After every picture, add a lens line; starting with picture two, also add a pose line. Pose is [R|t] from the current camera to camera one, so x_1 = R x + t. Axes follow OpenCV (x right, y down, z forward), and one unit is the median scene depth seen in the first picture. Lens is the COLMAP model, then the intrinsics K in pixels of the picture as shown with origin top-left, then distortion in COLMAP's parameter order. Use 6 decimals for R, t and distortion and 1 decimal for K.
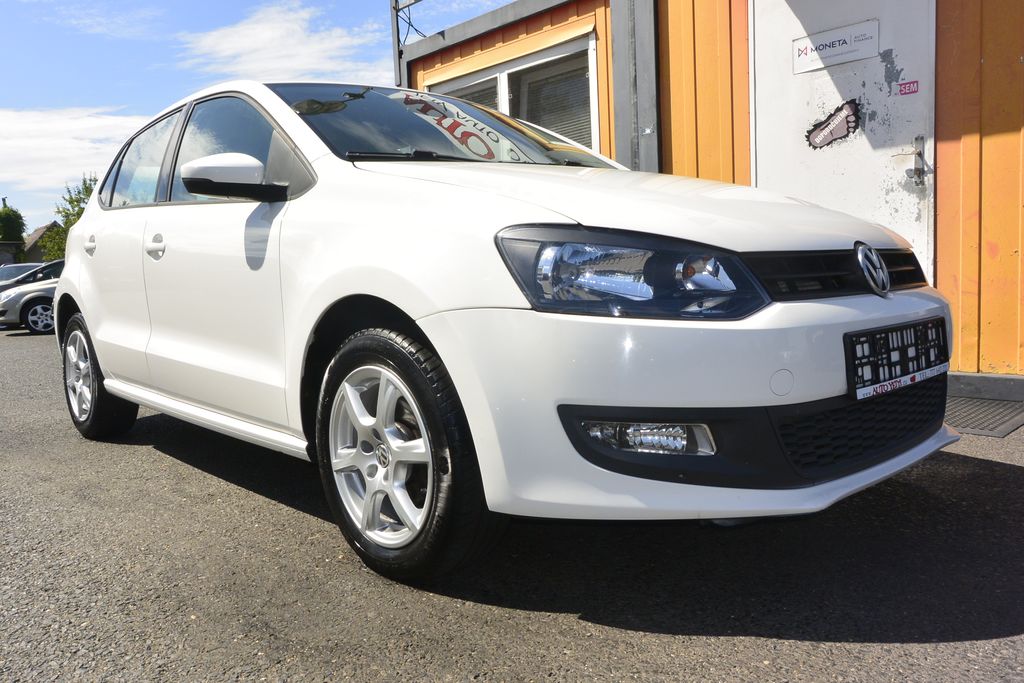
lens RADIAL K [[783.4, 0, 505.6], [0, 783.4, 341.0], [0, 0, 1]] dist [-0.010899, 0.011953]
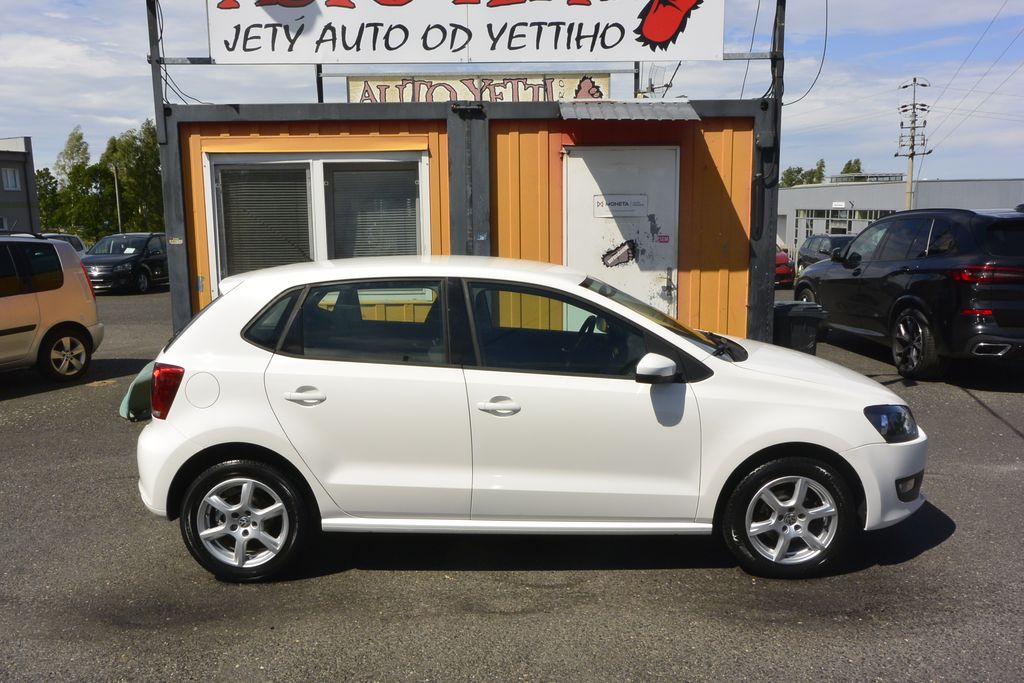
lens RADIAL K [[792.2, 0, 509.1], [0, 792.2, 337.7], [0, 0, 1]] dist [0.000096, 0.004018]
pose [[0.676290, -0.071002, 0.733206, -1.088117], [0.046396, 0.997473, 0.053799, -0.238270], [-0.735173, -0.002366, 0.677876, 0.084237]]
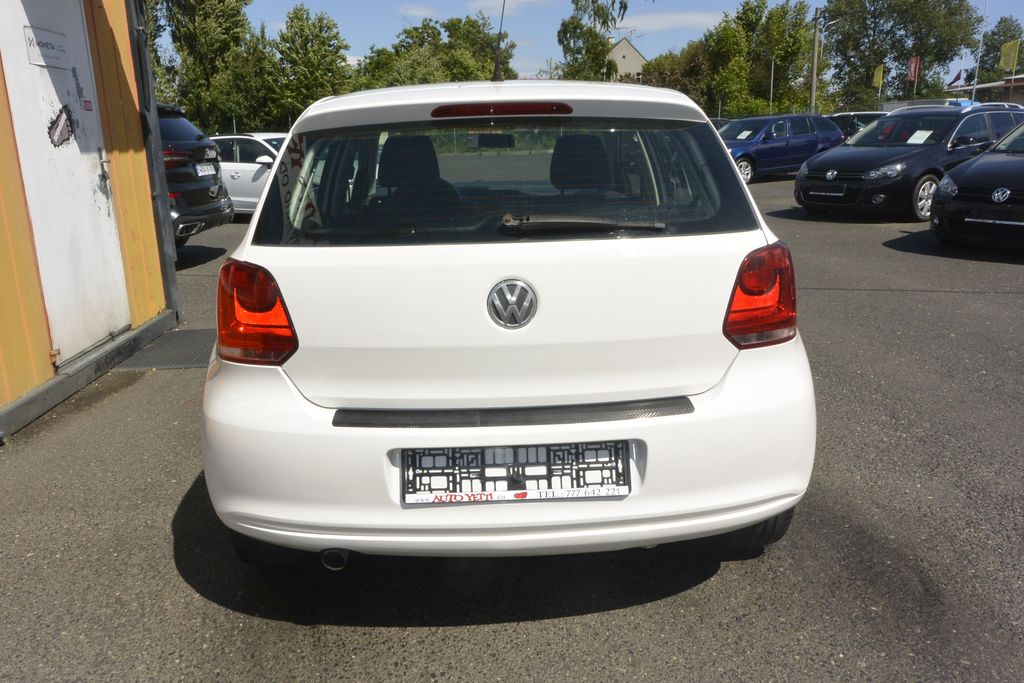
lens RADIAL K [[792.2, 0, 509.1], [0, 792.2, 337.7], [0, 0, 1]] dist [0.000096, 0.004018]
pose [[-0.759174, -0.107218, 0.641997, -0.859456], [0.110869, 0.950624, 0.289865, -0.291555], [-0.641376, 0.291235, -0.709802, 1.691371]]
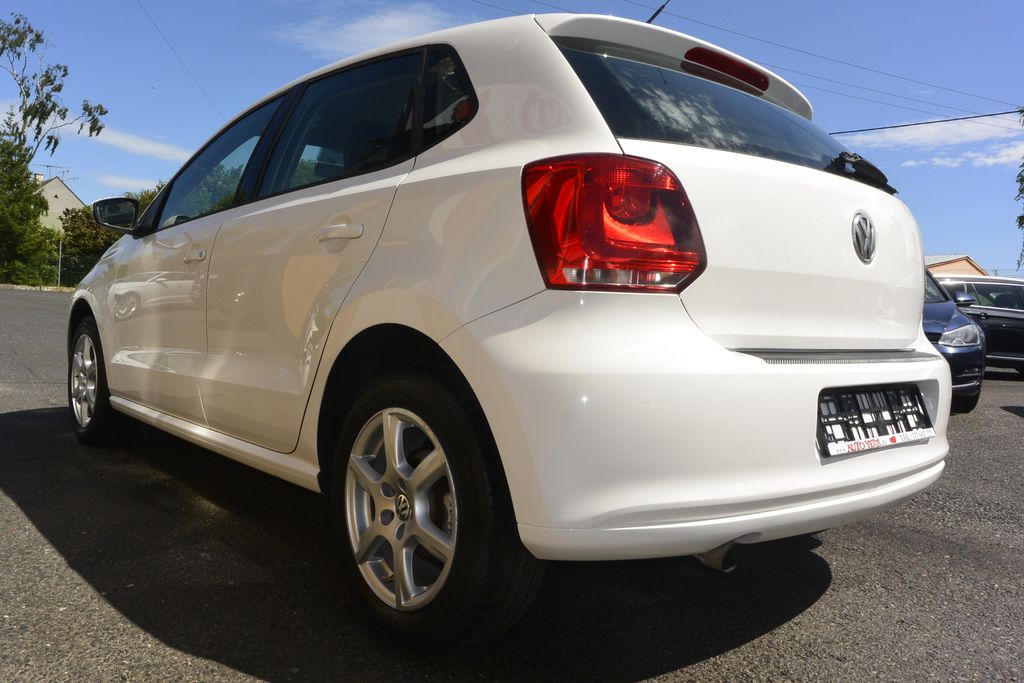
lens RADIAL K [[783.4, 0, 505.6], [0, 783.4, 341.0], [0, 0, 1]] dist [-0.010899, 0.011953]
pose [[-0.999786, -0.002667, 0.020510, -0.303734], [-0.000036, 0.991874, 0.127226, -0.157681], [-0.020682, 0.127198, -0.991662, 1.817084]]
